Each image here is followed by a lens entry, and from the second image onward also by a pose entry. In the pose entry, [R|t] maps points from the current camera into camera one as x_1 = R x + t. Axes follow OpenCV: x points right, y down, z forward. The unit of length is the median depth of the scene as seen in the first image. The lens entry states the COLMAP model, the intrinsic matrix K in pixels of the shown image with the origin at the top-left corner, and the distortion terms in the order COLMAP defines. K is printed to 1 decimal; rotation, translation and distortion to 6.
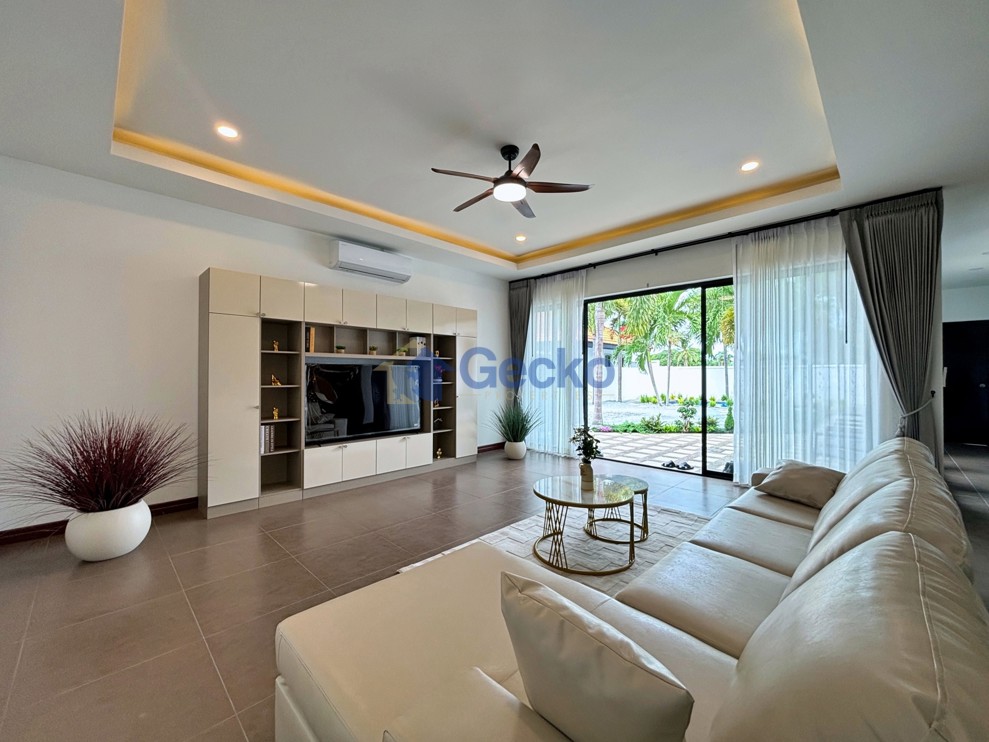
lens RADIAL K [[399.8, 0, 500.9], [0, 399.8, 369.7], [0, 0, 1]] dist [0.118505, -0.000189]
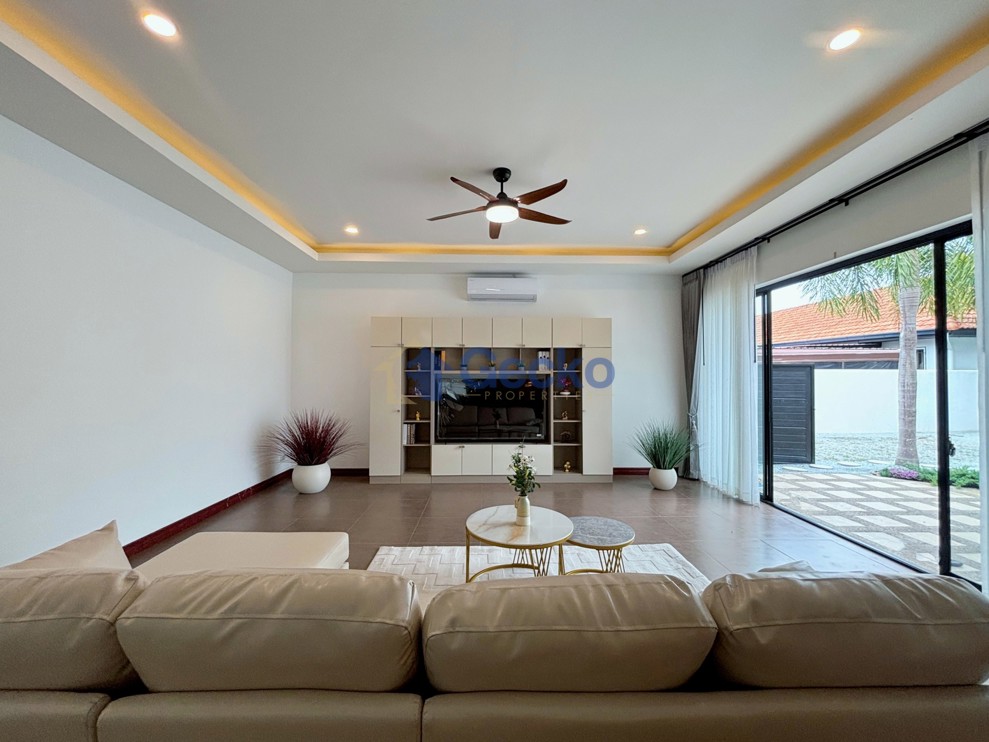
lens RADIAL K [[399.8, 0, 500.9], [0, 399.8, 369.7], [0, 0, 1]] dist [0.118505, -0.000189]
pose [[0.736205, -0.007258, -0.676720, 0.524661], [0.004371, 0.999973, -0.005970, -0.035322], [0.676745, 0.001437, 0.736216, 0.200894]]
